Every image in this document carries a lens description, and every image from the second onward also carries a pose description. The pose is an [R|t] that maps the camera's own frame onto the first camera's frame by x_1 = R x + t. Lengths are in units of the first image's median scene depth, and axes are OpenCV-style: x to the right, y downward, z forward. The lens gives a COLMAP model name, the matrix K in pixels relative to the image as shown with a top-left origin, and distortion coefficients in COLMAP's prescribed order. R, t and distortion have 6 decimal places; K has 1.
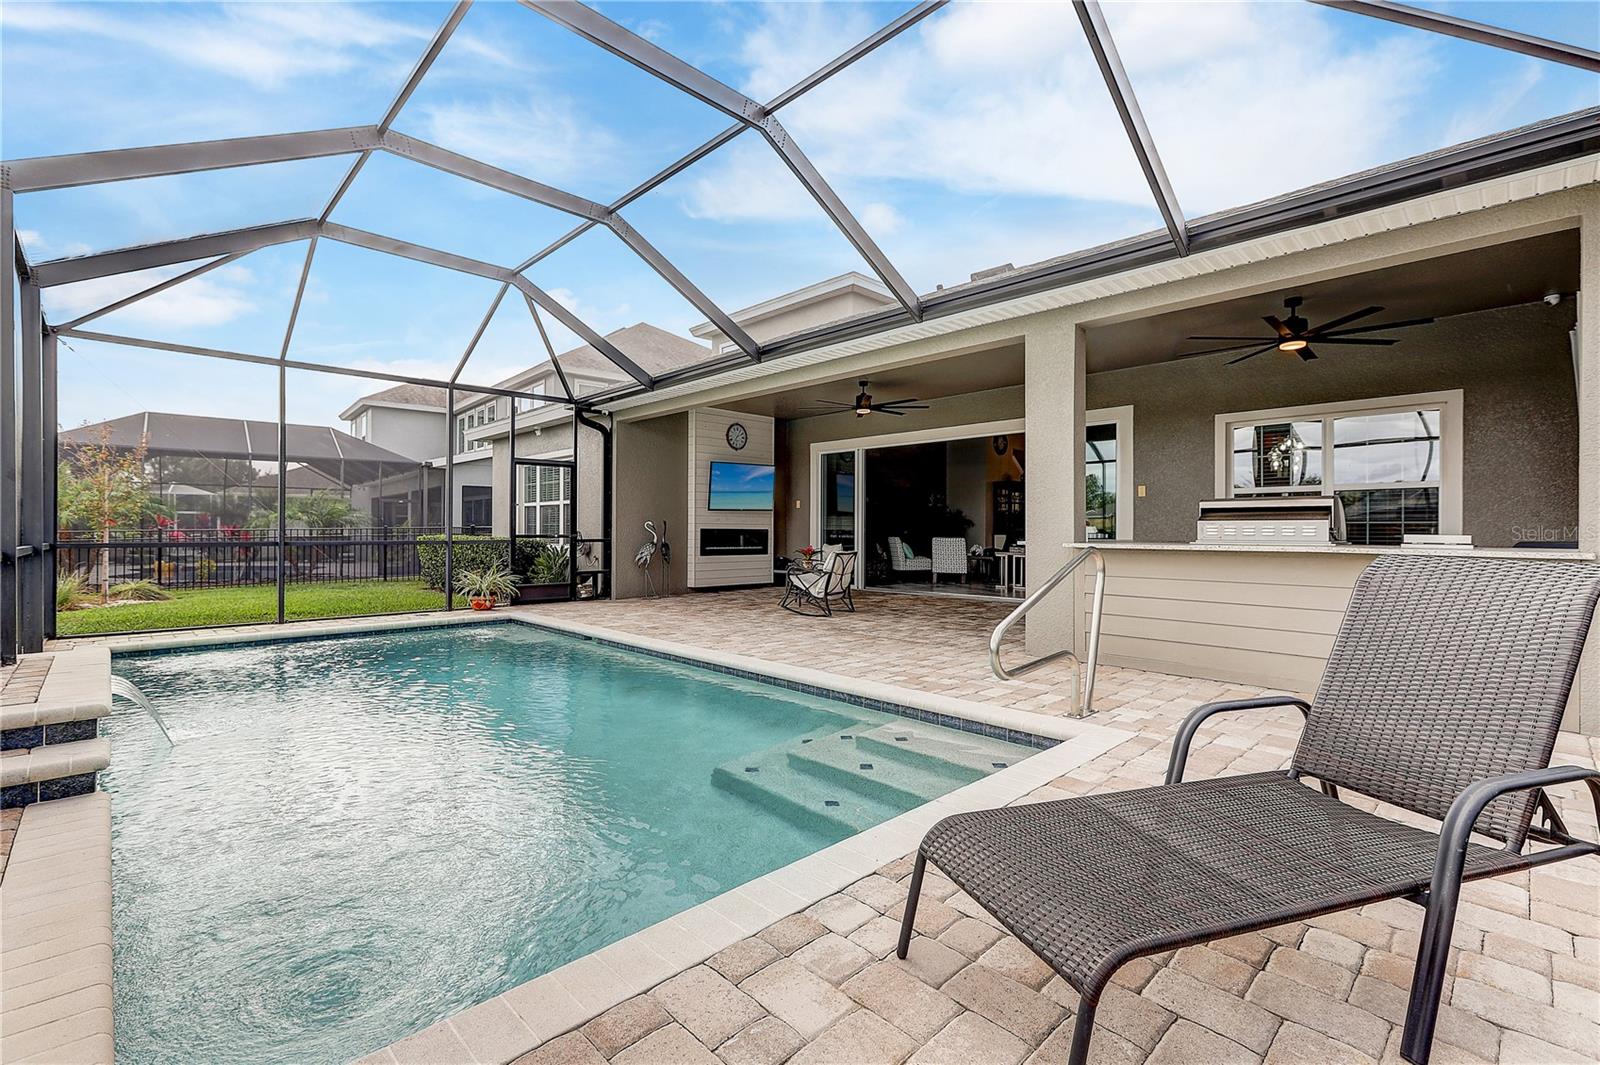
lens RADIAL K [[704.1, 0, 801.5], [0, 704.1, 524.6], [0, 0, 1]] dist [0.007648, -0.000036]
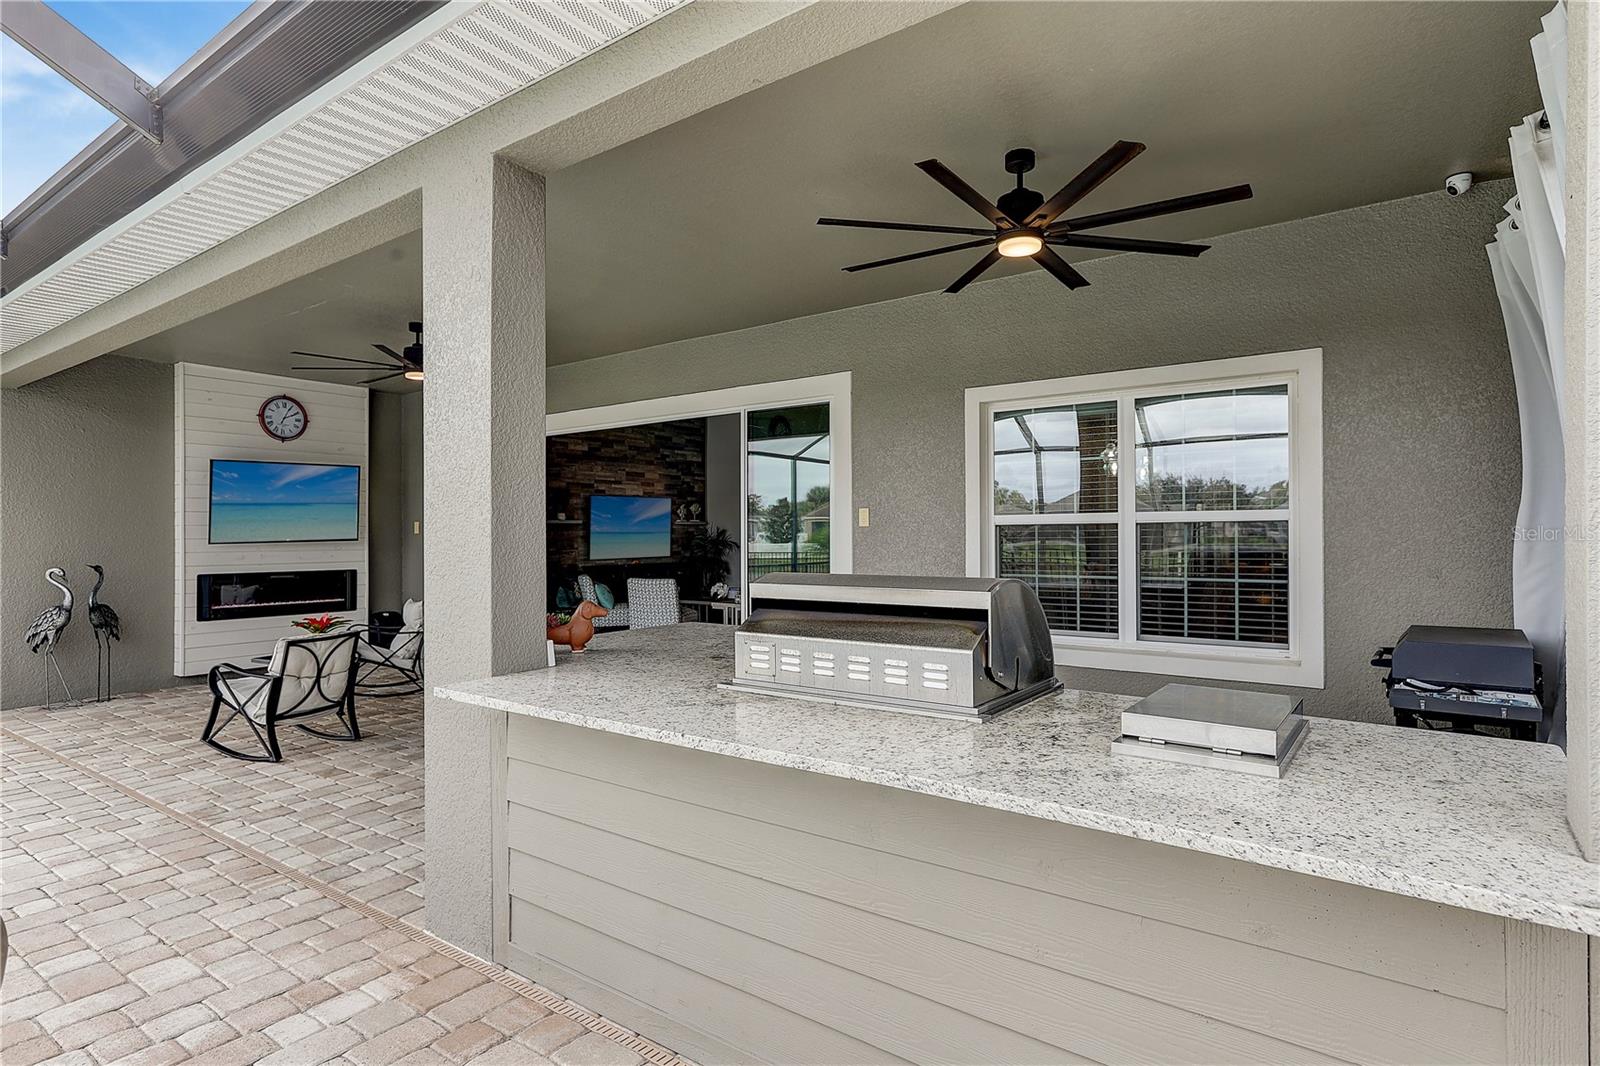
lens RADIAL K [[852.7, 0, 800.0], [0, 852.7, 533.0], [0, 0, 1]] dist [-0.015259, 0.021912]
pose [[0.986694, -0.007748, 0.162404, 0.253738], [0.007028, 0.999963, 0.005009, -0.031043], [-0.162436, -0.003801, 0.986712, 0.245861]]
